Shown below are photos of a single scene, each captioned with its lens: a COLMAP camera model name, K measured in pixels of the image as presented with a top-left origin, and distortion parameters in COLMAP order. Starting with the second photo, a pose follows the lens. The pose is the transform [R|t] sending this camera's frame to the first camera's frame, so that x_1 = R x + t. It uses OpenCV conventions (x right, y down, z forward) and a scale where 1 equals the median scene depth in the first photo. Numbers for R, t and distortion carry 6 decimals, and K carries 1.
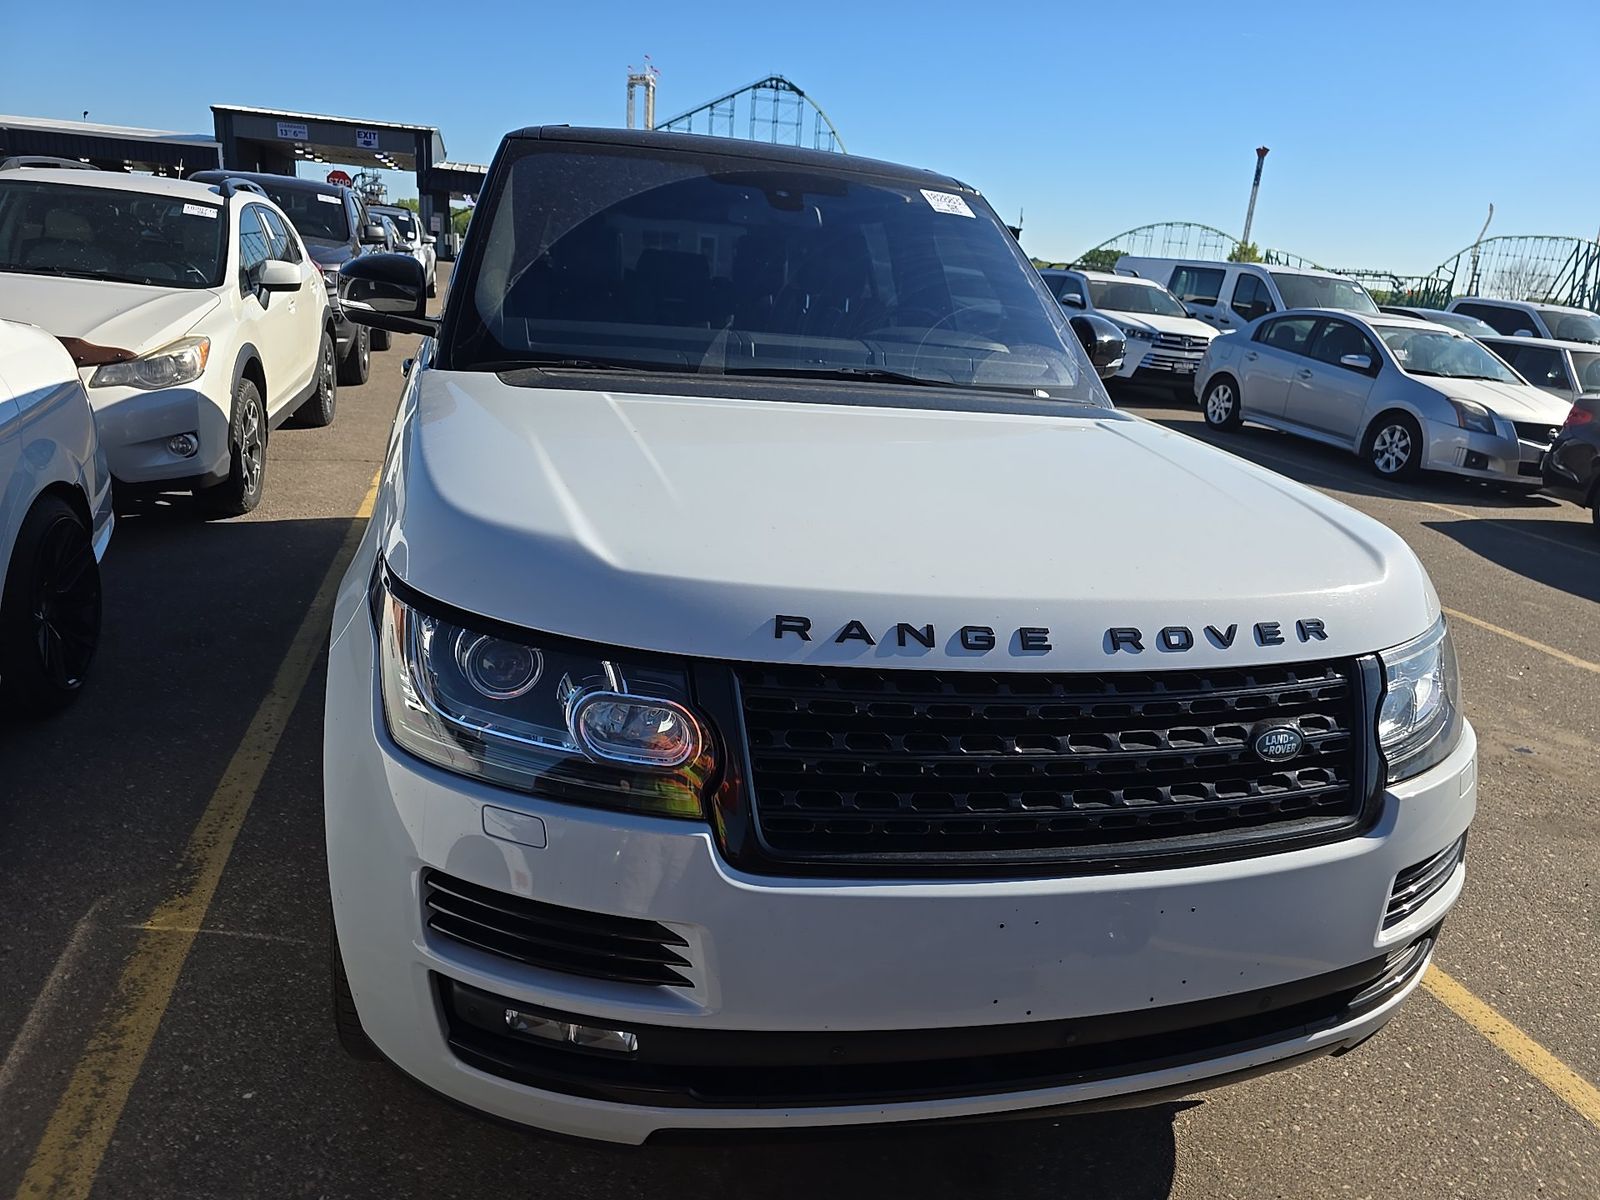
lens RADIAL K [[1087.2, 0, 811.8], [0, 1087.2, 597.6], [0, 0, 1]] dist [0.031393, -0.035529]
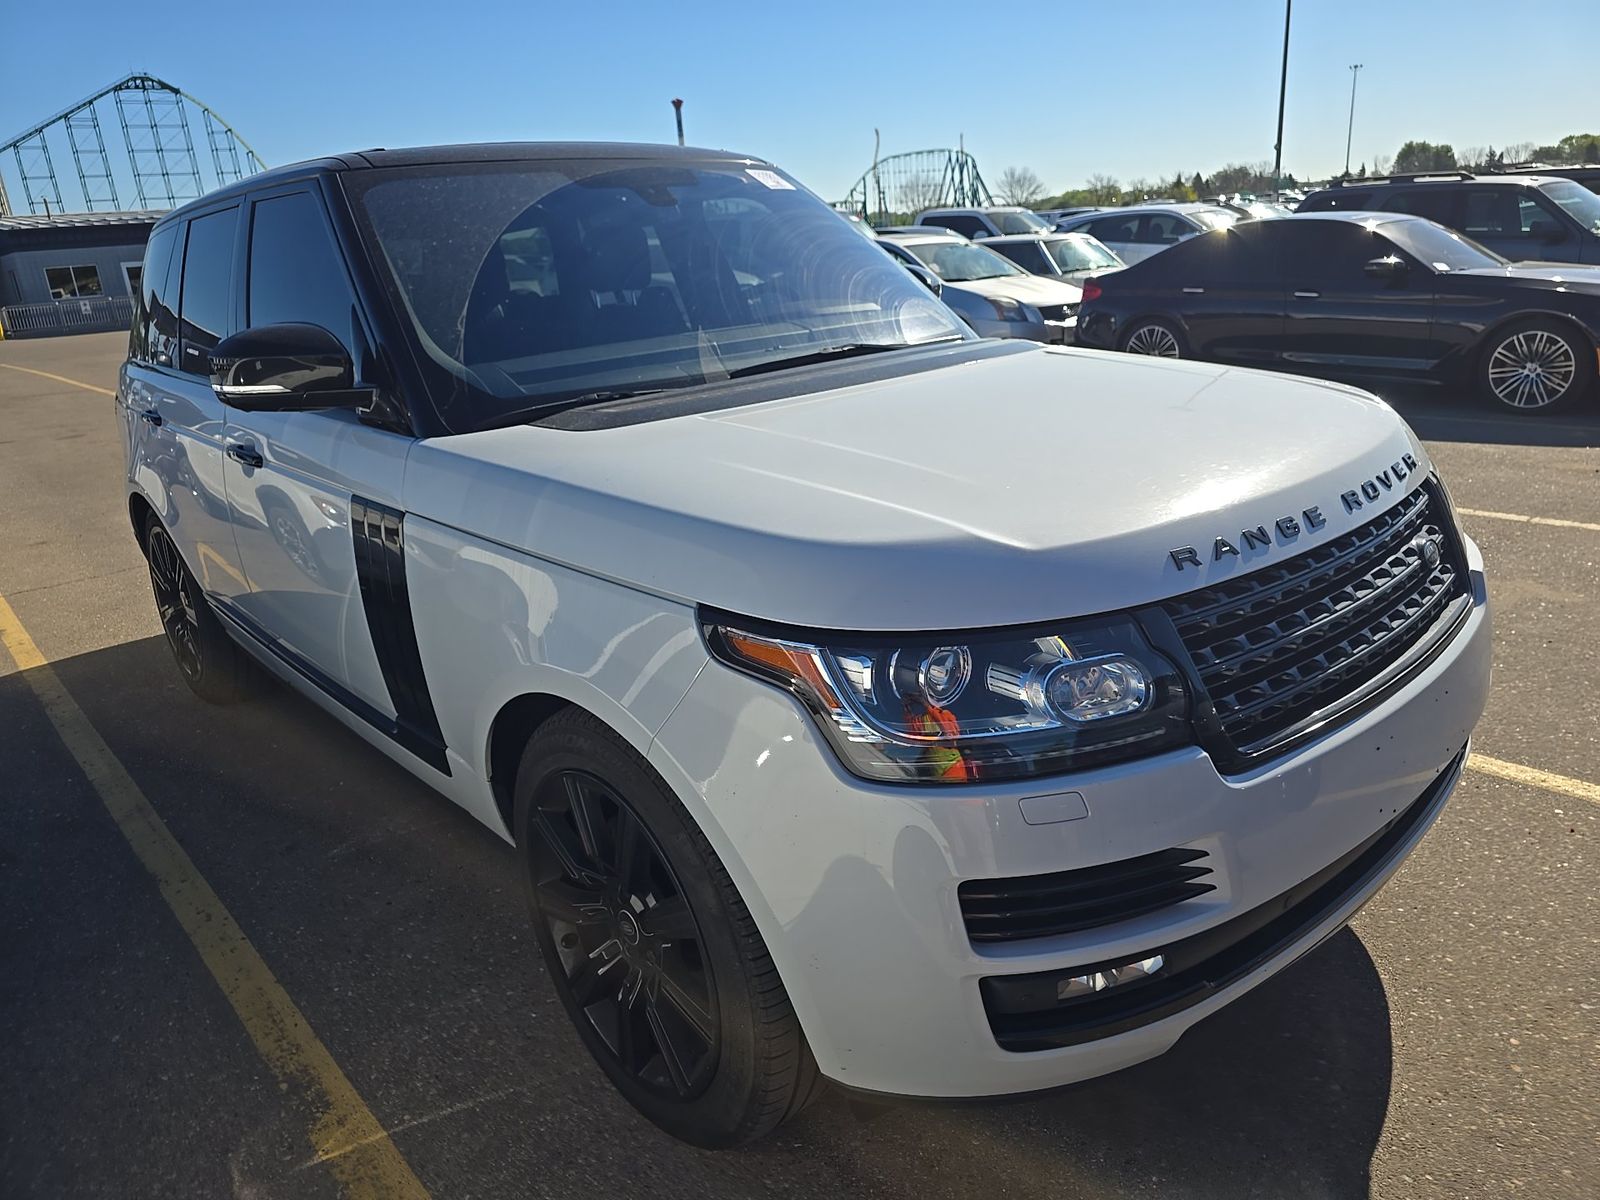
lens RADIAL K [[1087.2, 0, 811.8], [0, 1087.2, 597.6], [0, 0, 1]] dist [0.031393, -0.035529]
pose [[0.878633, -0.279578, 0.387093, -0.110197], [0.269913, 0.959525, 0.080362, -0.017541], [-0.393893, 0.033872, 0.918532, 0.015732]]
